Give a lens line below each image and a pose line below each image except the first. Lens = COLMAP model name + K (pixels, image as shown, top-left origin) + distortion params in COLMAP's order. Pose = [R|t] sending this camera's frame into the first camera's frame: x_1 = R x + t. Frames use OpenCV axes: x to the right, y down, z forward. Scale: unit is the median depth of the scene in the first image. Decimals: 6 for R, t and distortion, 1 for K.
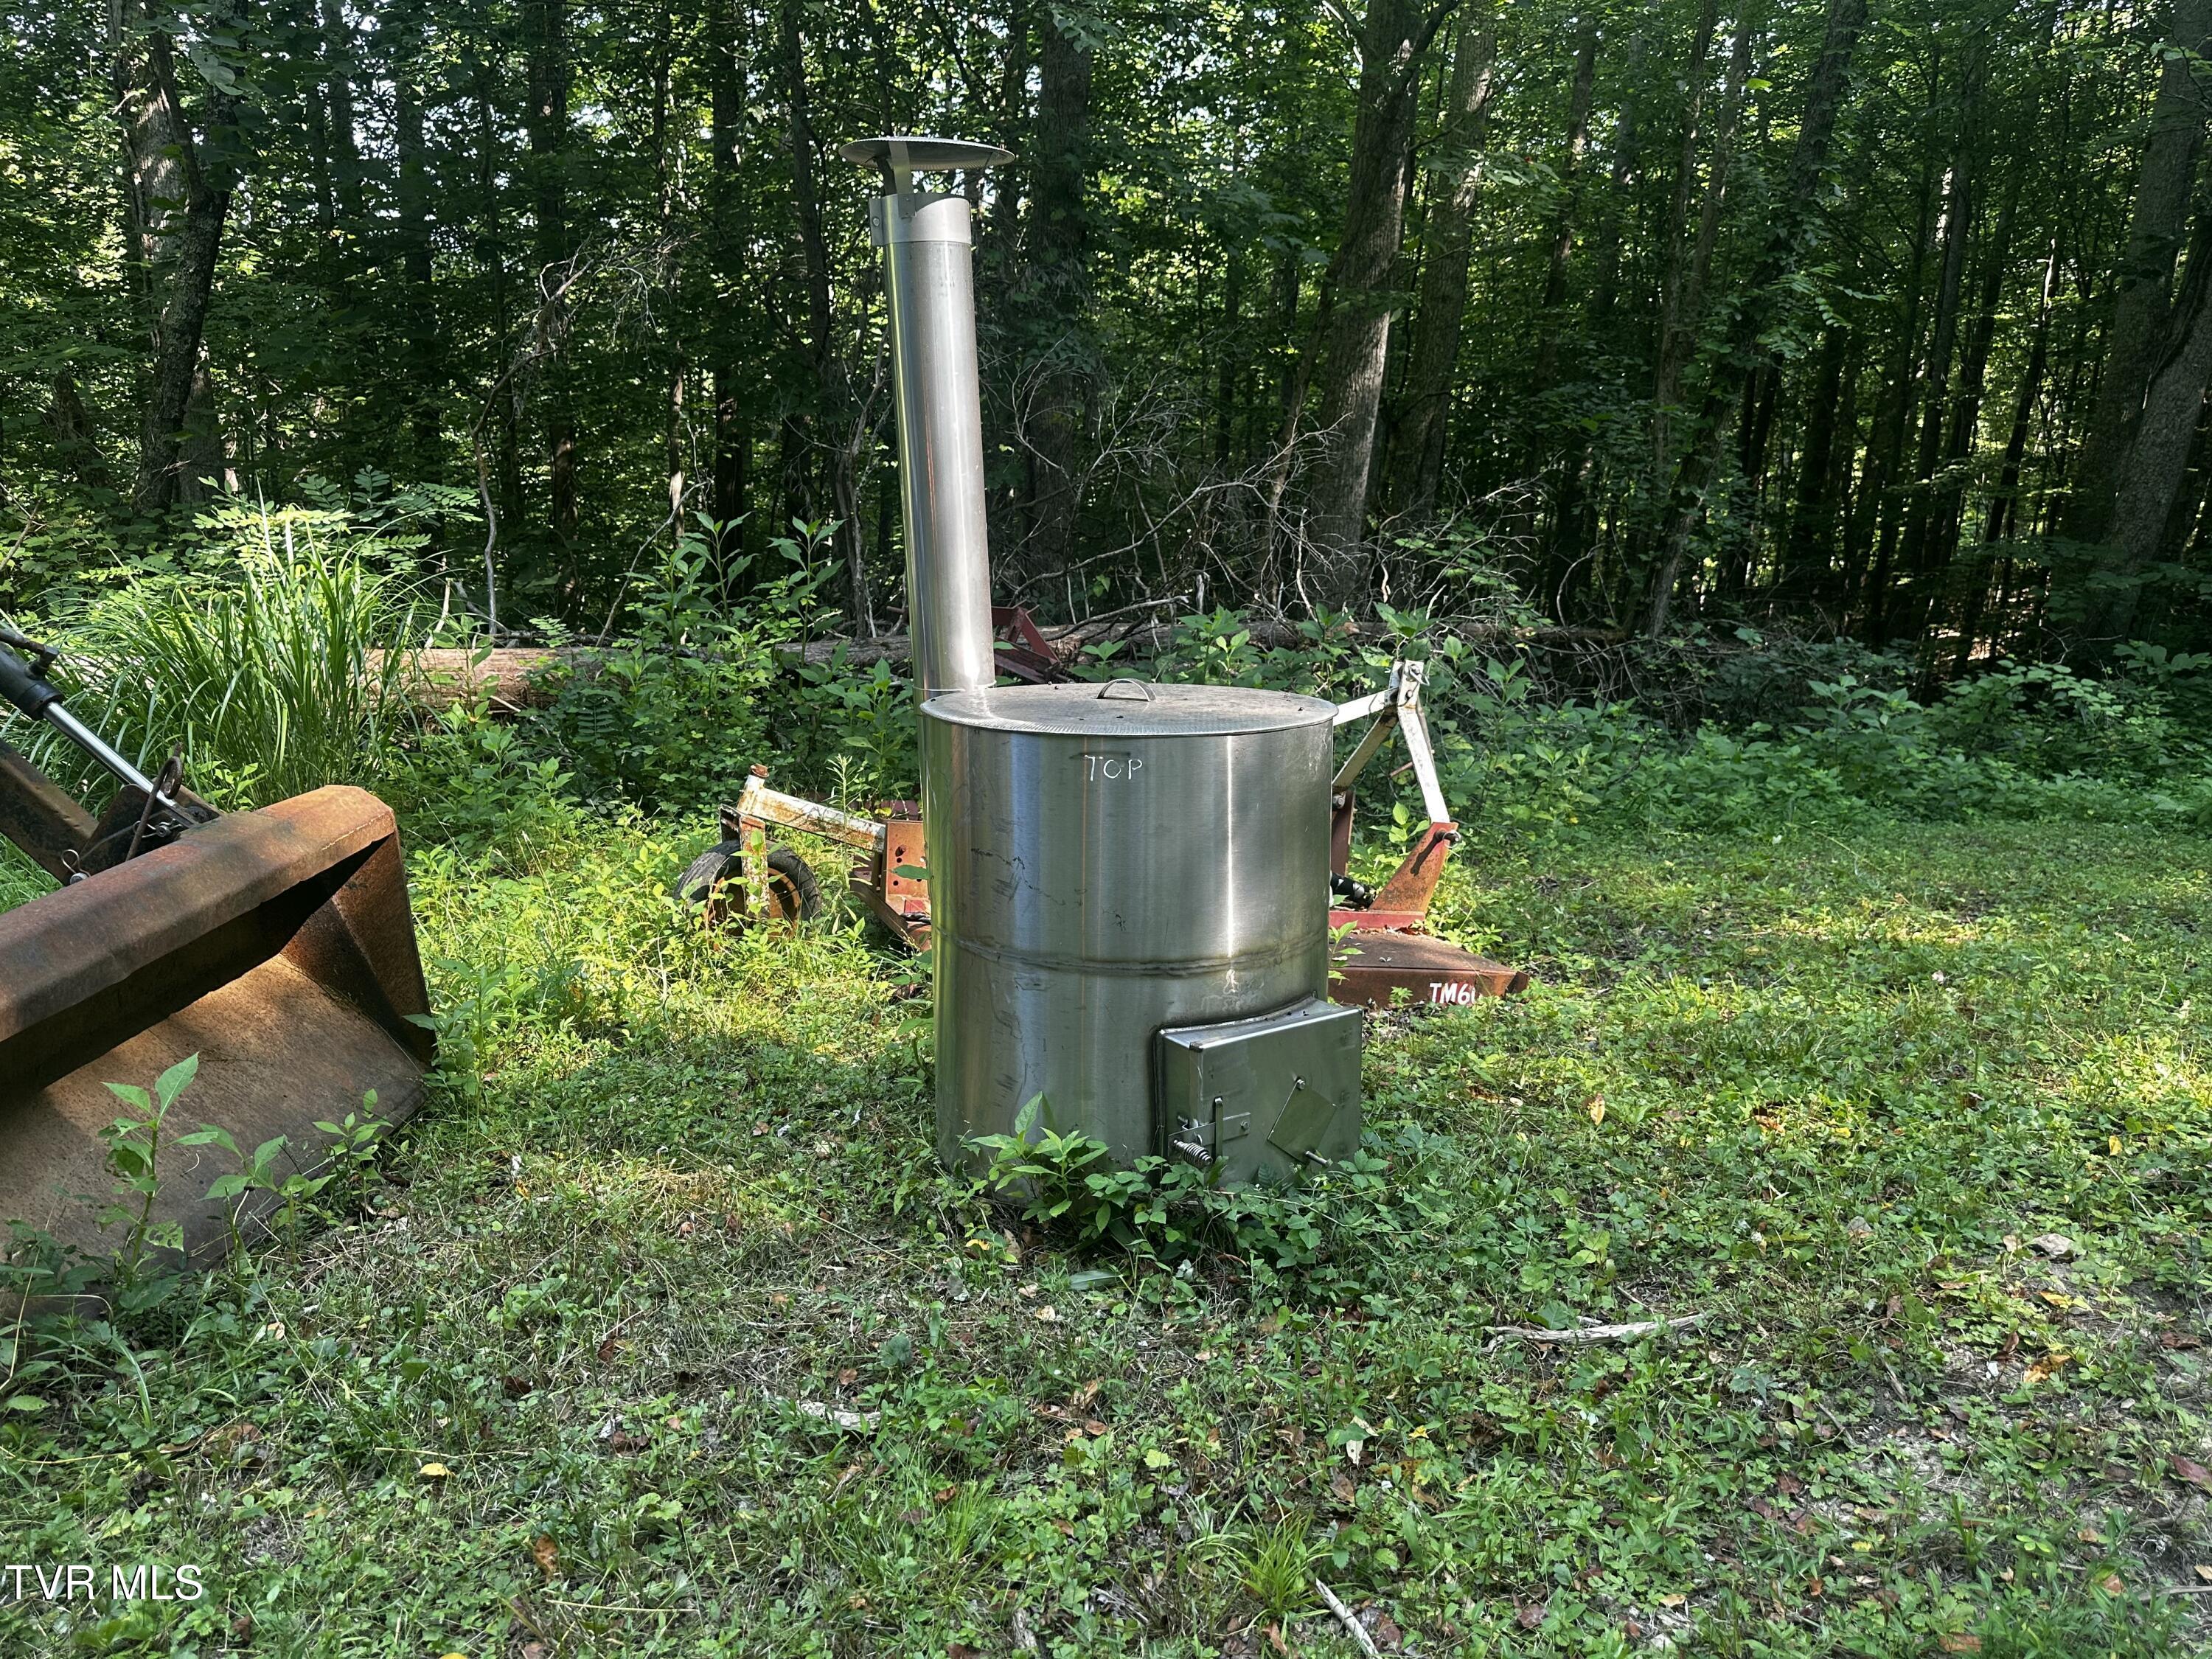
lens RADIAL K [[1568.8, 0, 1104.4], [0, 1568.8, 855.6], [0, 0, 1]] dist [0.014308, -0.002922]
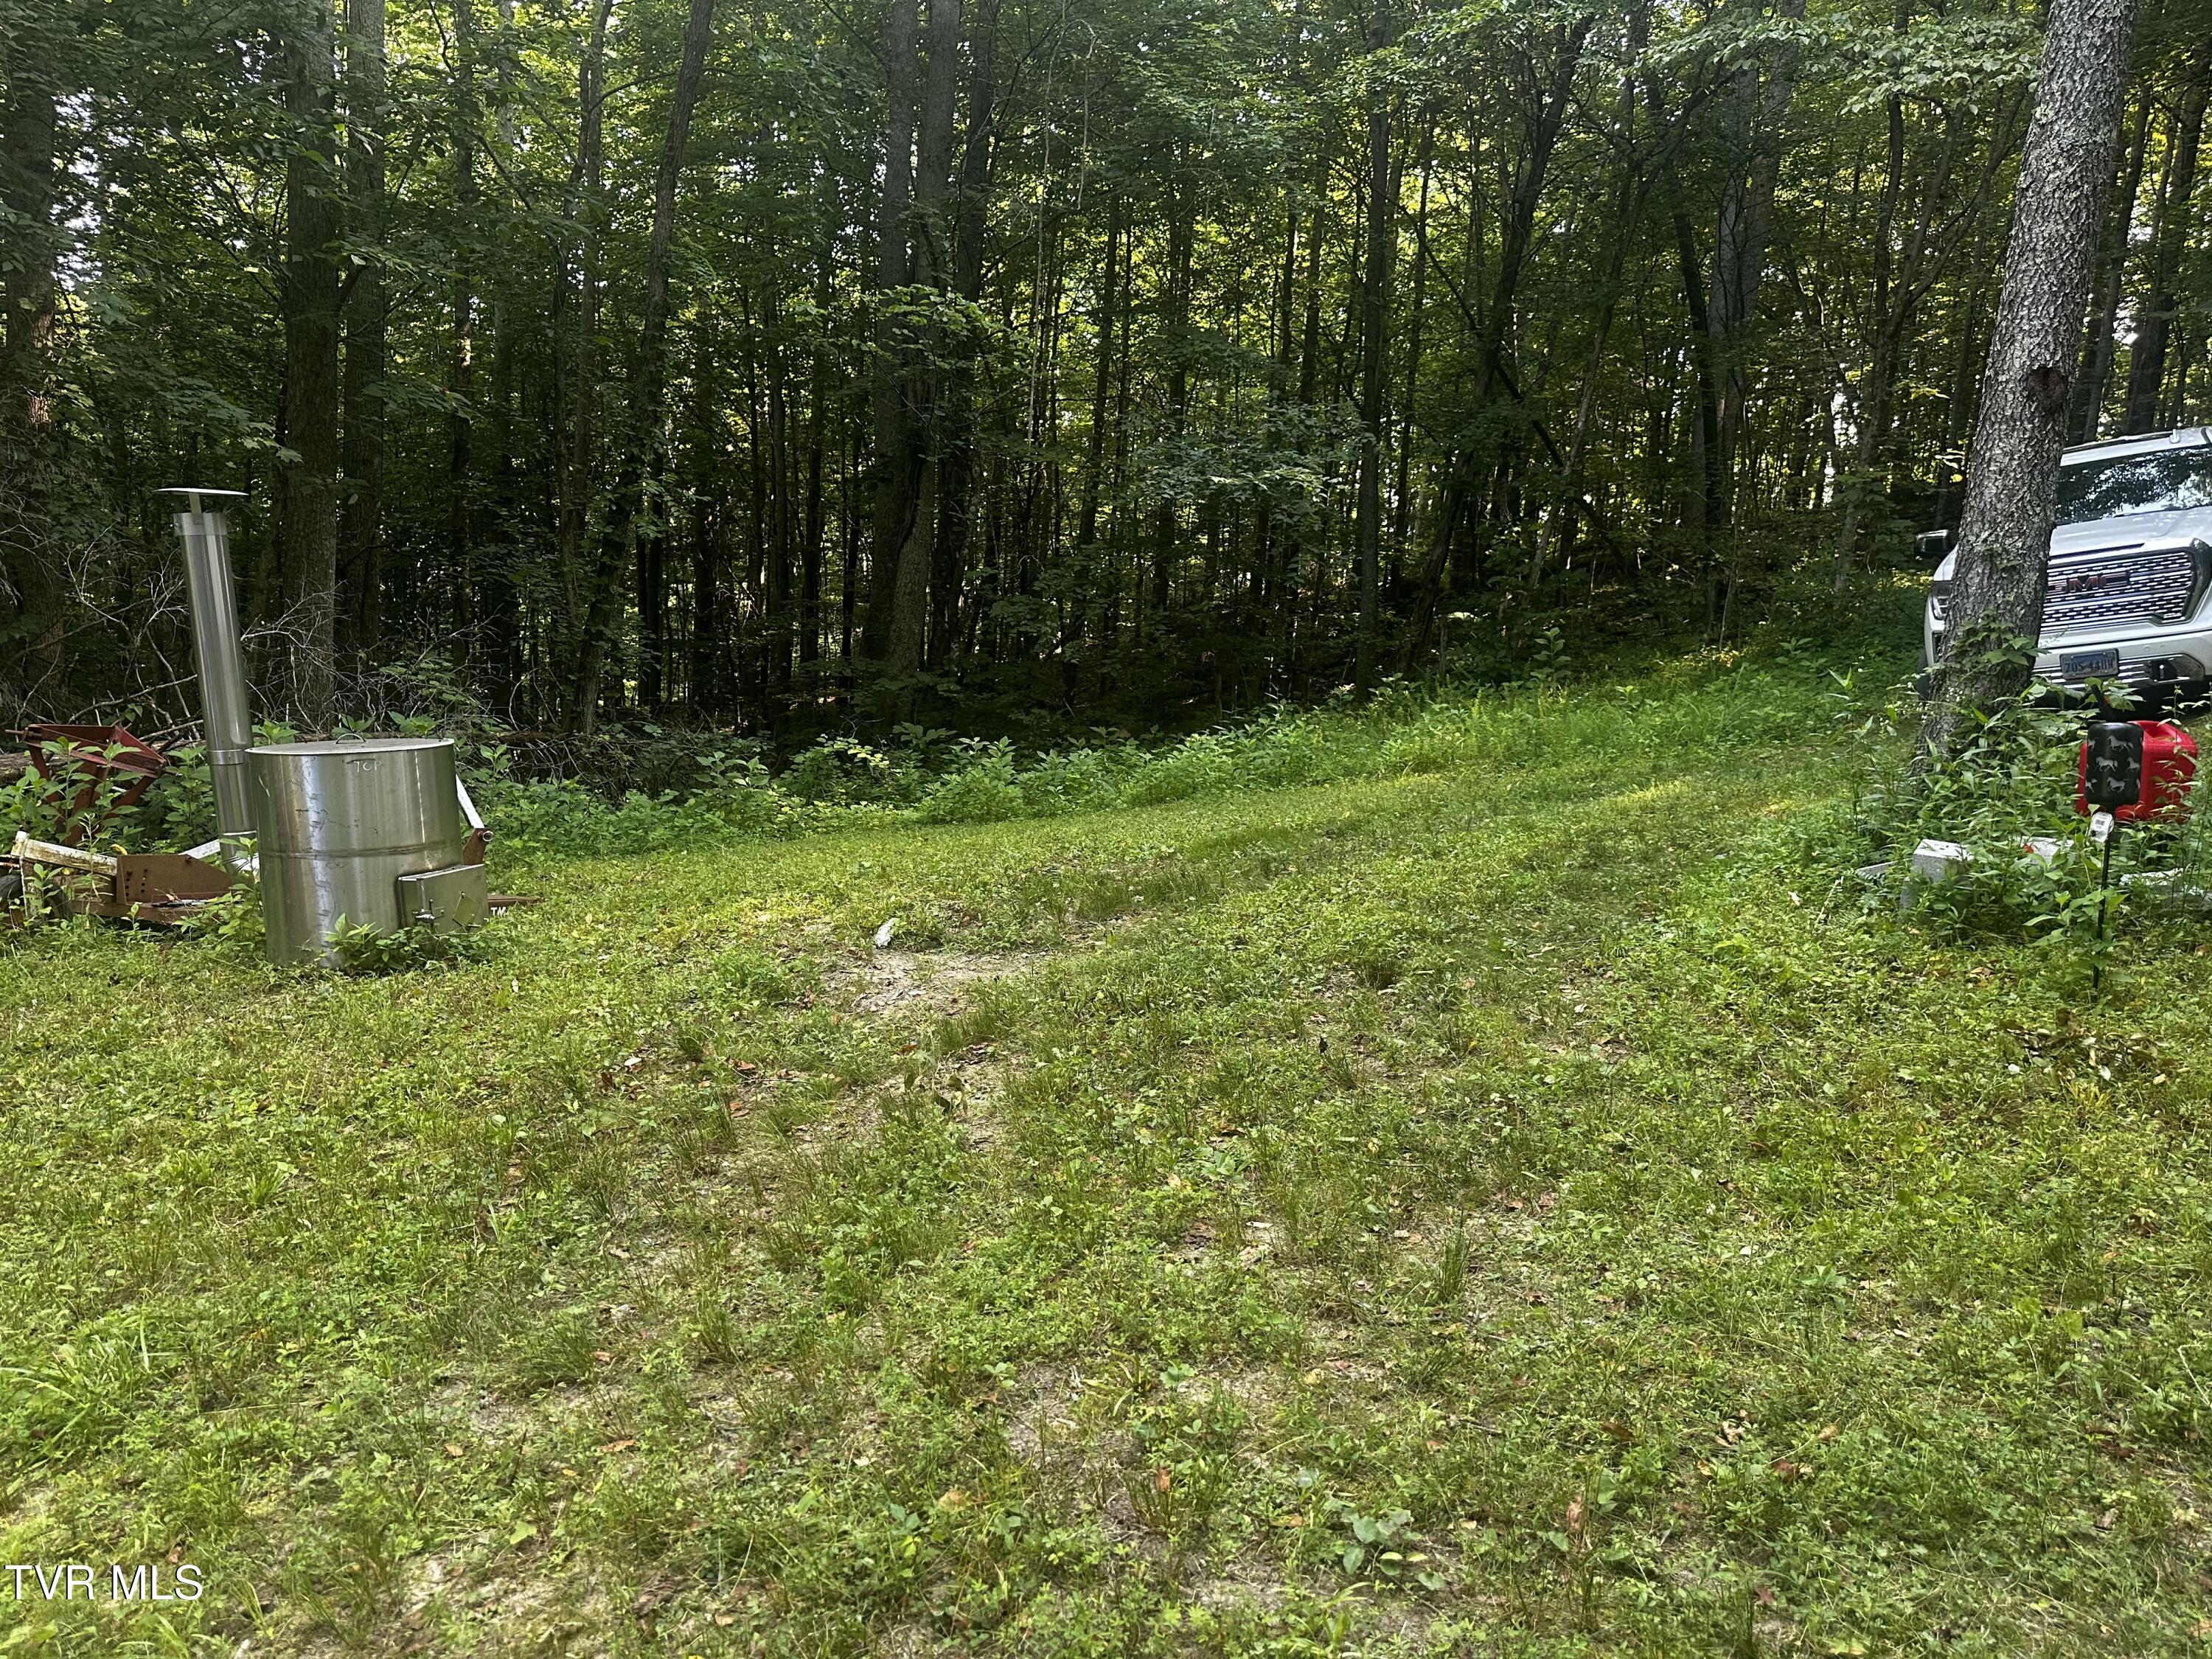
lens RADIAL K [[1568.8, 0, 1104.4], [0, 1568.8, 855.6], [0, 0, 1]] dist [0.014308, -0.002922]
pose [[0.794782, -0.104143, 0.597893, -0.136350], [0.150716, 0.988174, -0.028225, 0.078838], [-0.587883, 0.112544, 0.801079, -0.390872]]
